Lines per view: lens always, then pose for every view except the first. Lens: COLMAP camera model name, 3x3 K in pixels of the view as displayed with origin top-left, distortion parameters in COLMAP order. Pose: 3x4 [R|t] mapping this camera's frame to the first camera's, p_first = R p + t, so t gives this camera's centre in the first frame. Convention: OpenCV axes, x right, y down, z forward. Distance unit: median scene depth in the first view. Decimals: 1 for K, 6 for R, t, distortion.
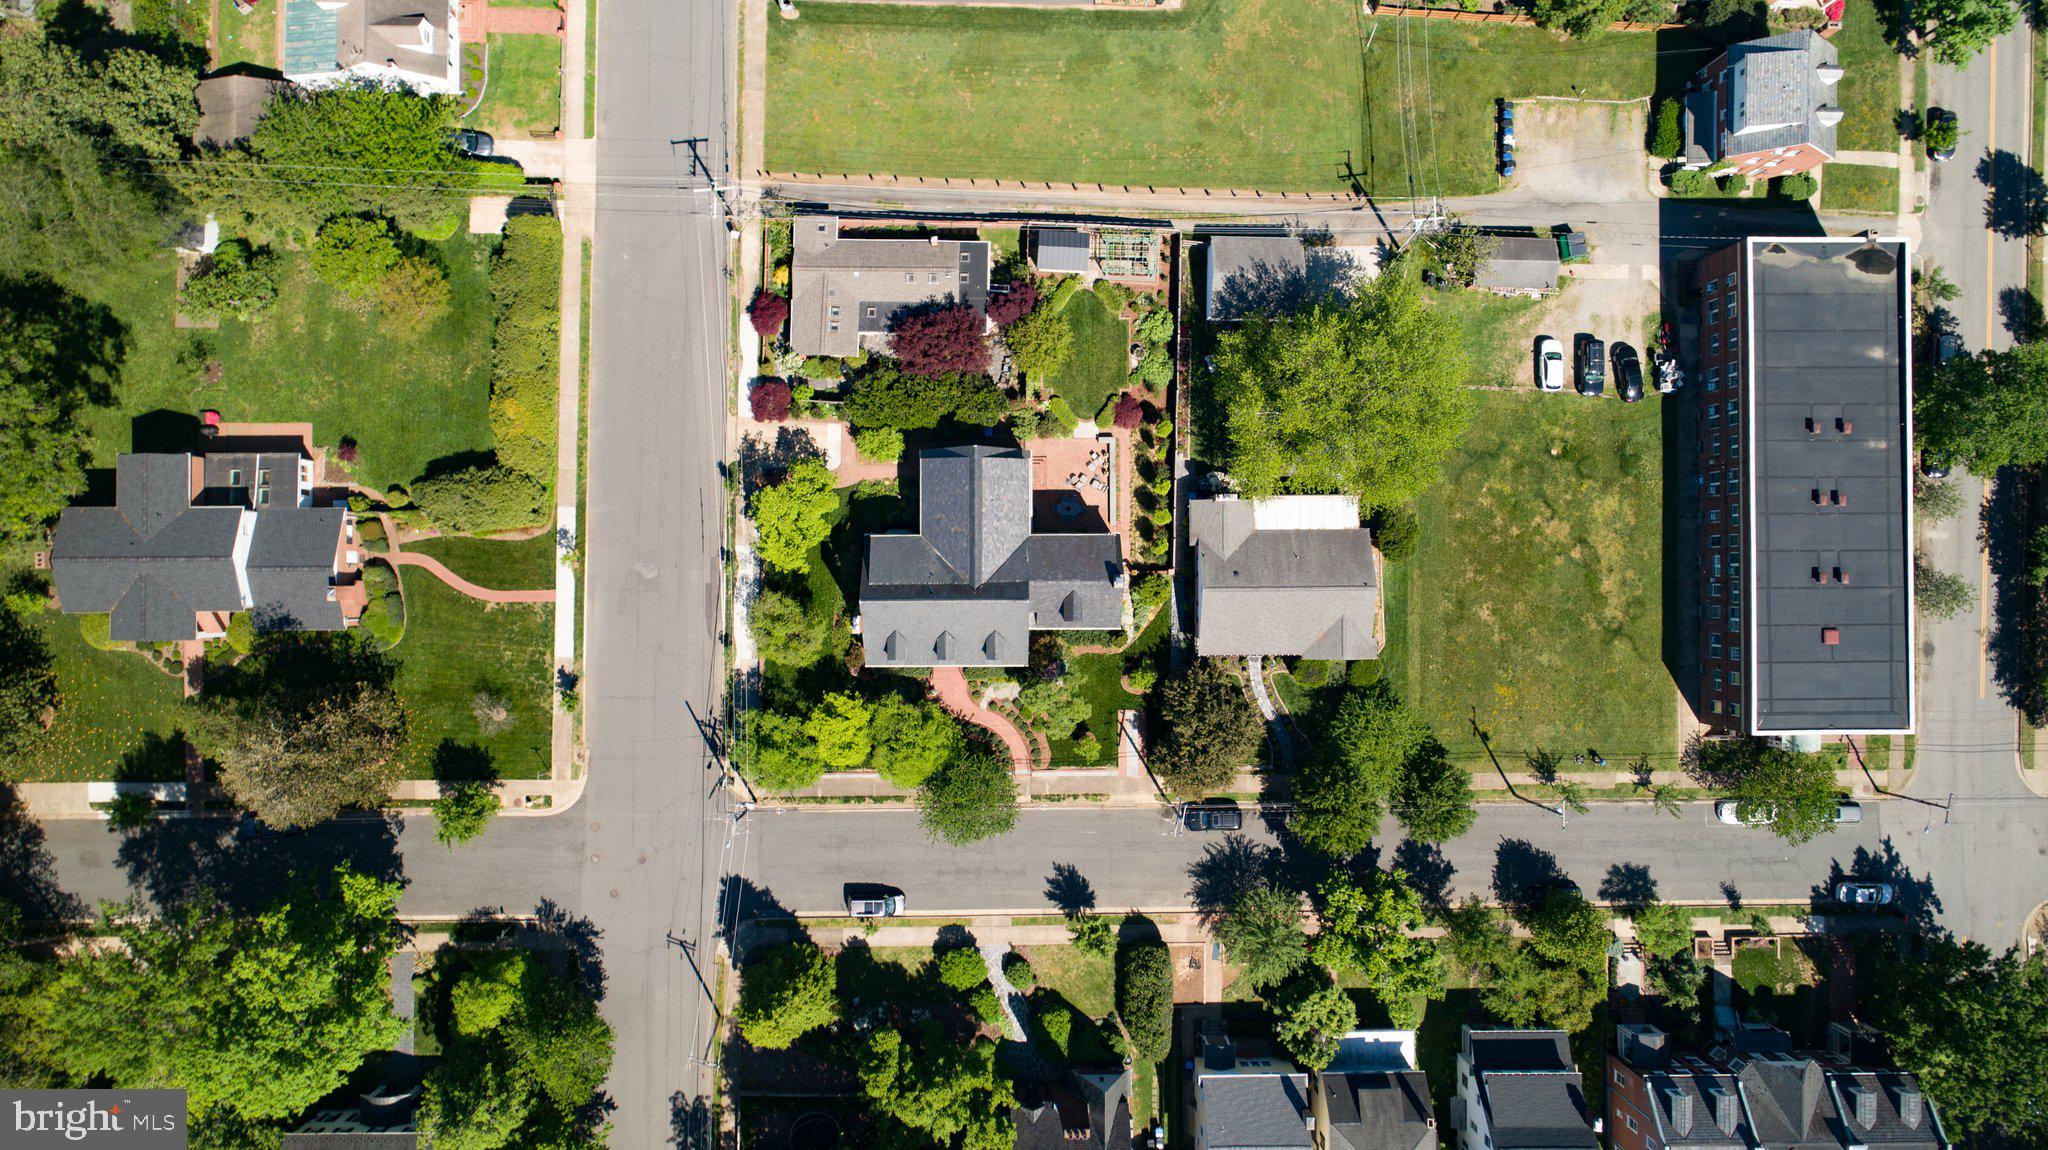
lens RADIAL K [[1429.1, 0, 1024.0], [0, 1429.1, 575.0], [0, 0, 1]] dist [-0.011912, 0.006614]
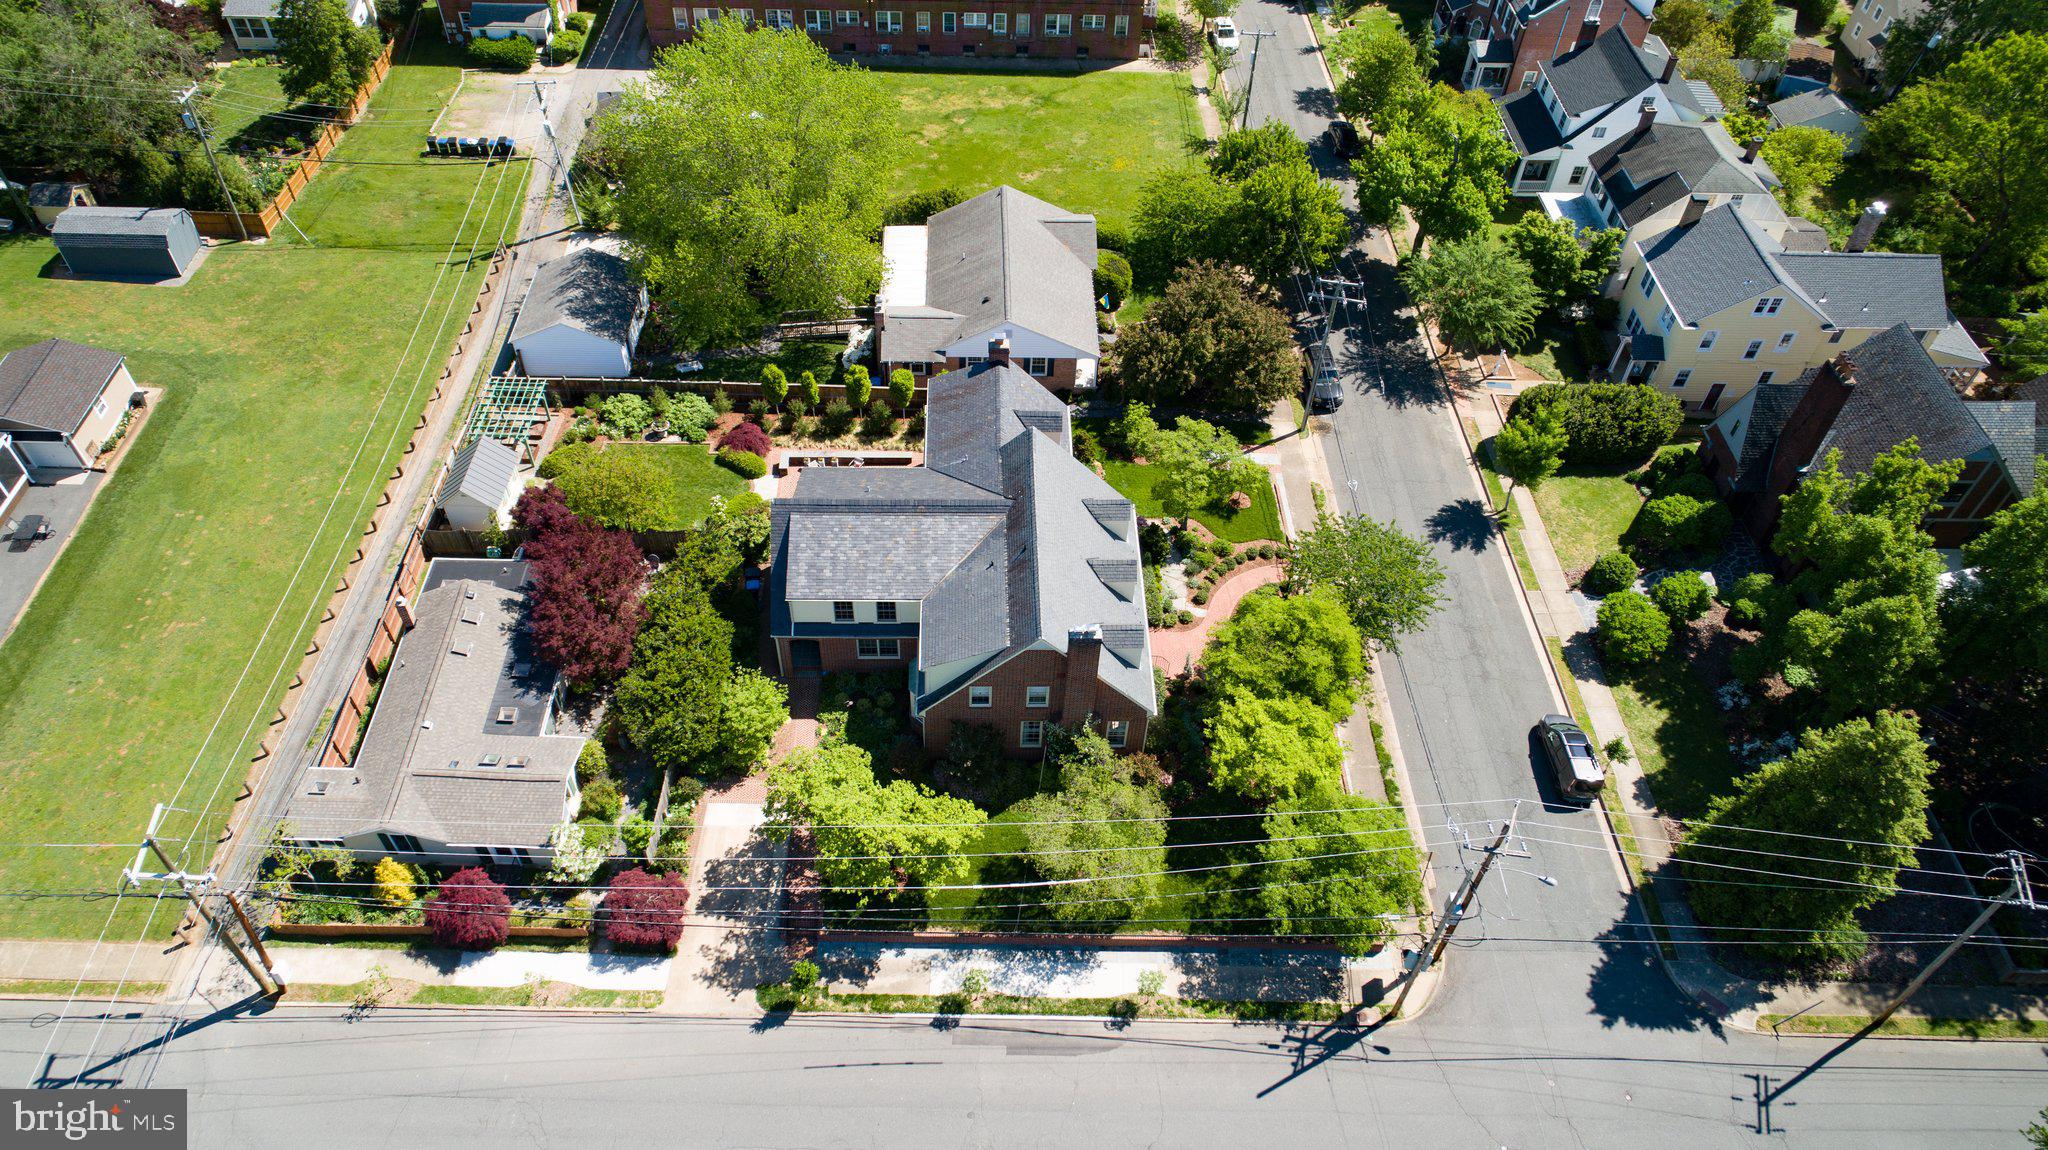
lens RADIAL K [[1384.3, 0, 1020.7], [0, 1384.3, 572.2], [0, 0, 1]] dist [-0.015522, 0.013090]
pose [[-0.019497, -0.751795, 0.659108, -0.405159], [0.999203, 0.008307, 0.039033, -0.008942], [-0.034819, 0.659344, 0.751035, 0.545688]]
